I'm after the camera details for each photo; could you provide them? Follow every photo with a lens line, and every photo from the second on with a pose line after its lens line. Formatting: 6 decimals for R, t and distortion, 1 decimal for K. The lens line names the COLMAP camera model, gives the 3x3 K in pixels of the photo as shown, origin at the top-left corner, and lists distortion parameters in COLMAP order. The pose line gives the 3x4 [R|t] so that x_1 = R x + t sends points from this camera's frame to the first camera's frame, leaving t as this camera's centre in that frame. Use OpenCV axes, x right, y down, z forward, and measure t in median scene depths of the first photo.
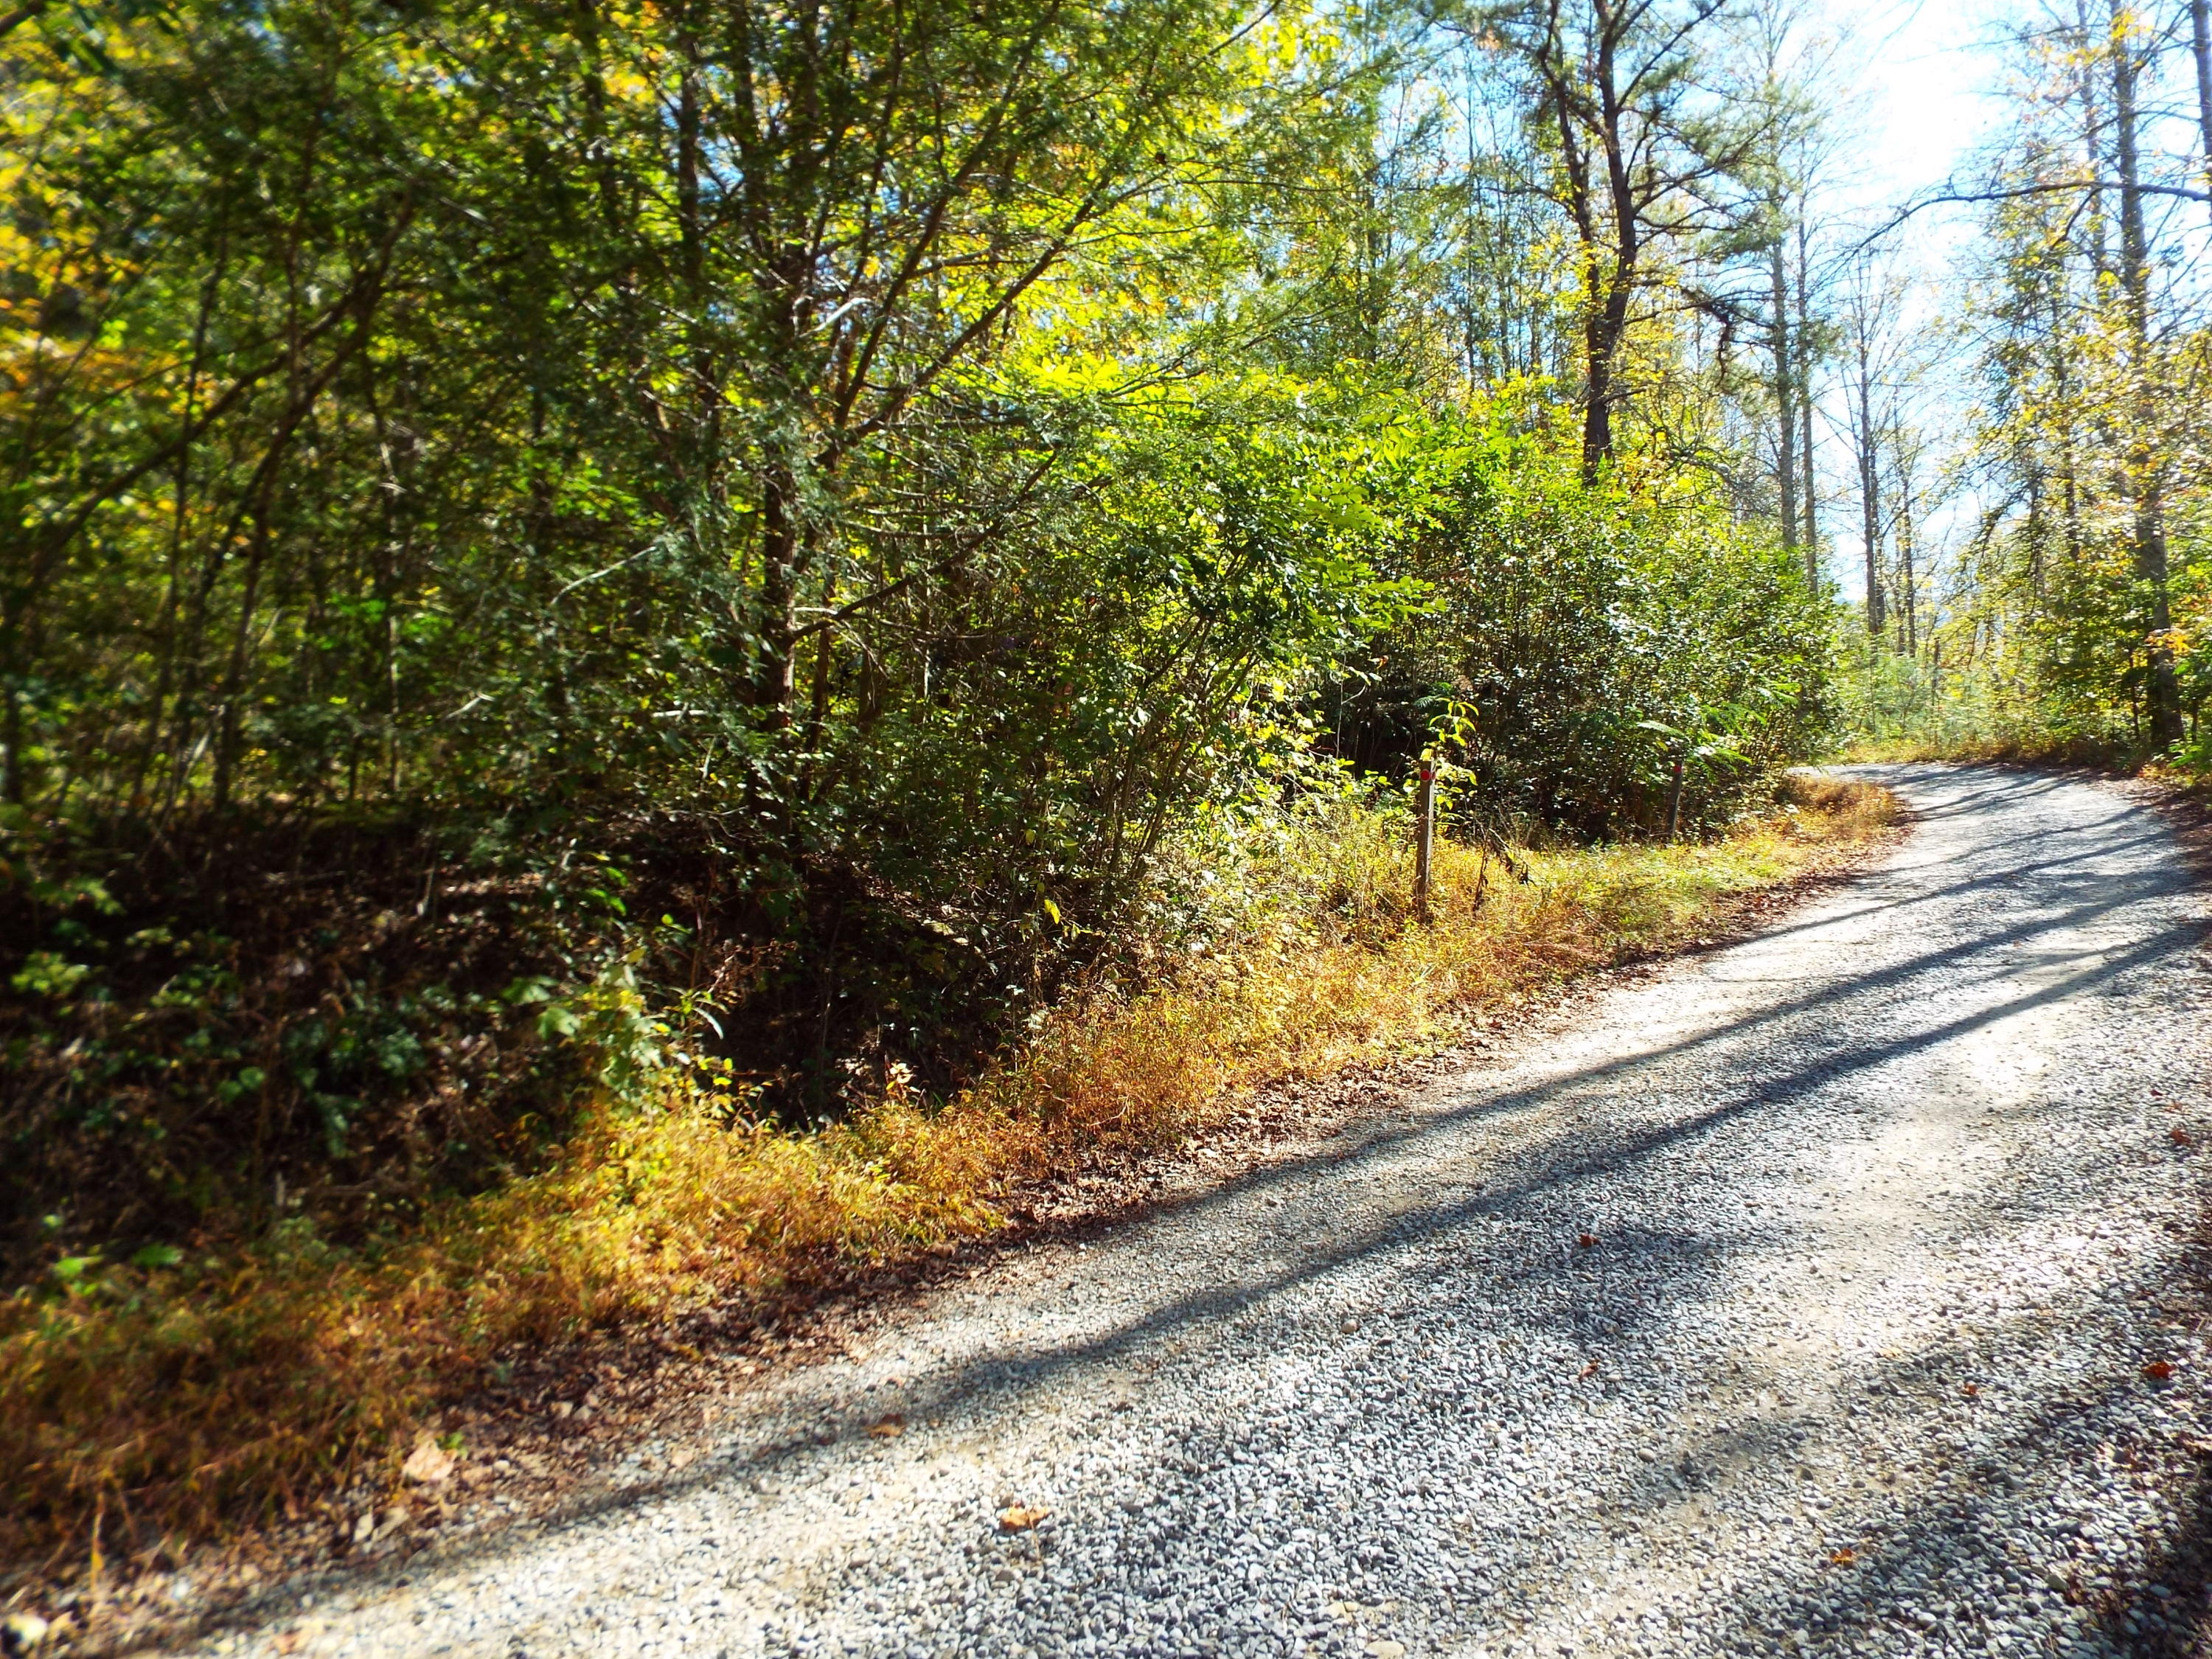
lens RADIAL K [[1642.3, 0, 1101.2], [0, 1642.3, 829.4], [0, 0, 1]] dist [-0.023547, 0.043240]
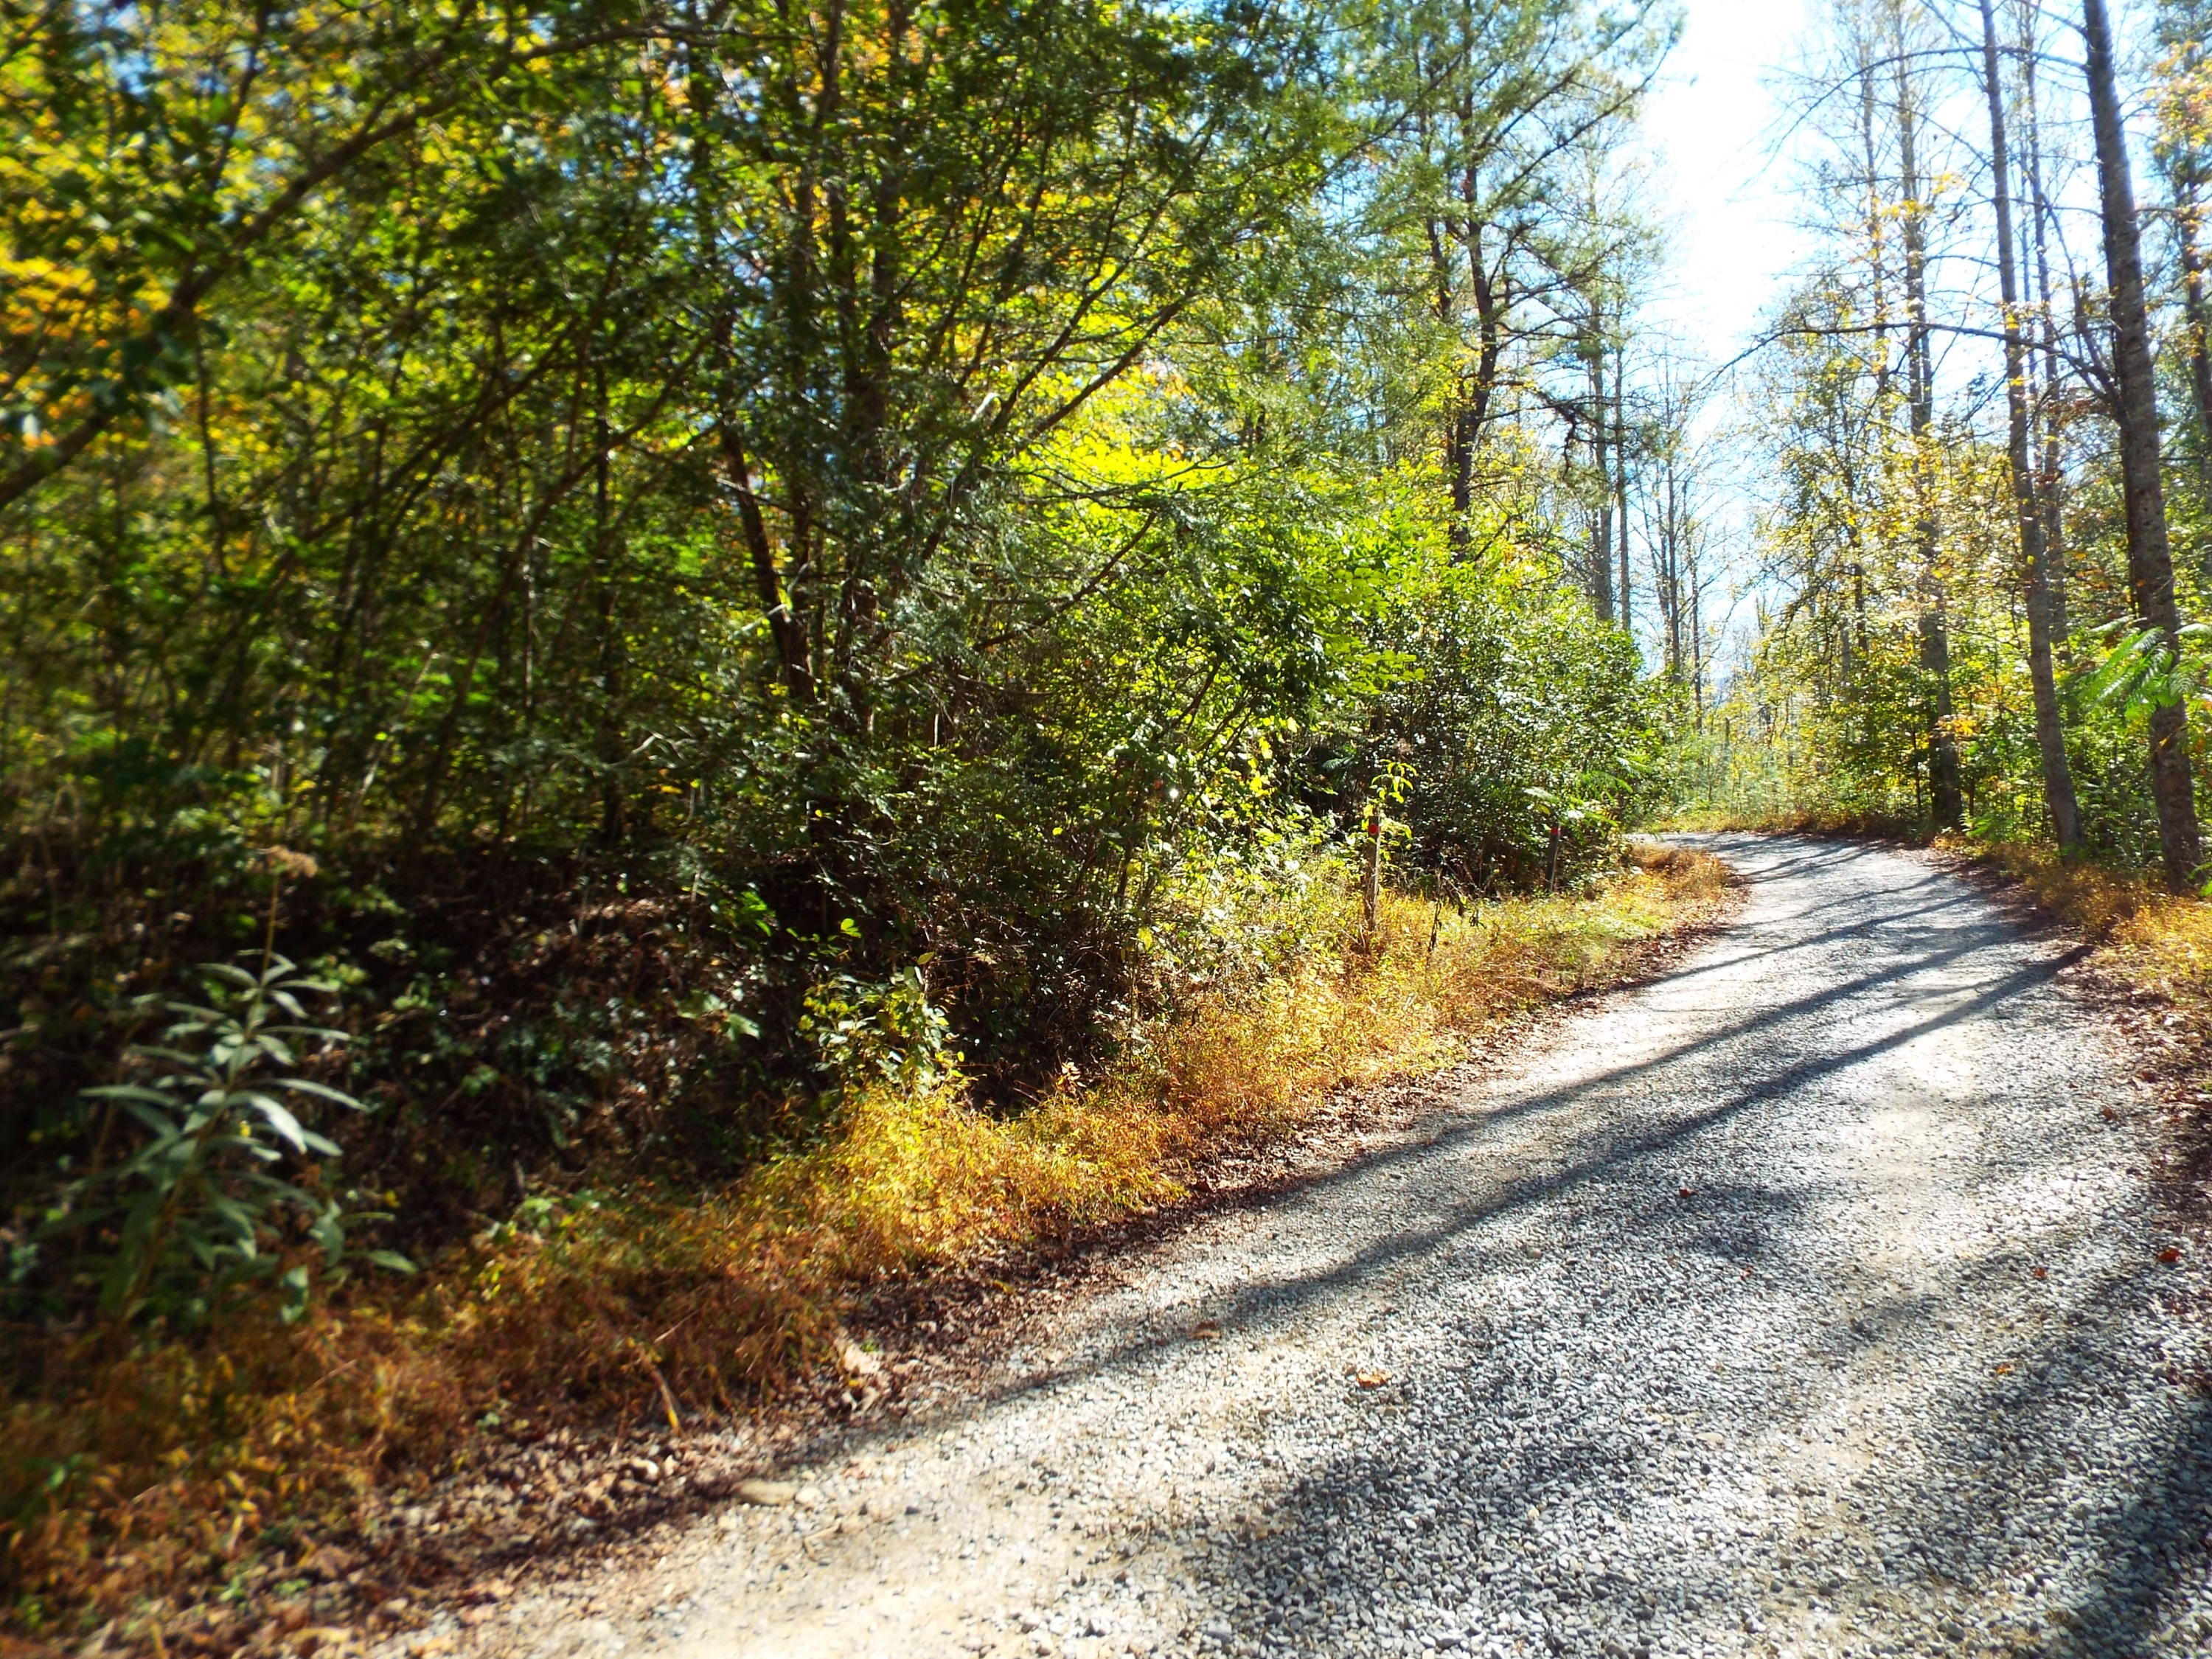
lens RADIAL K [[1642.3, 0, 1118.9], [0, 1642.3, 835.8], [0, 0, 1]] dist [-0.023547, 0.043240]
pose [[0.992083, 0.017425, 0.124372, -0.106704], [-0.013365, 0.999353, -0.033404, 0.010158], [-0.124873, 0.031478, 0.991673, -0.068343]]
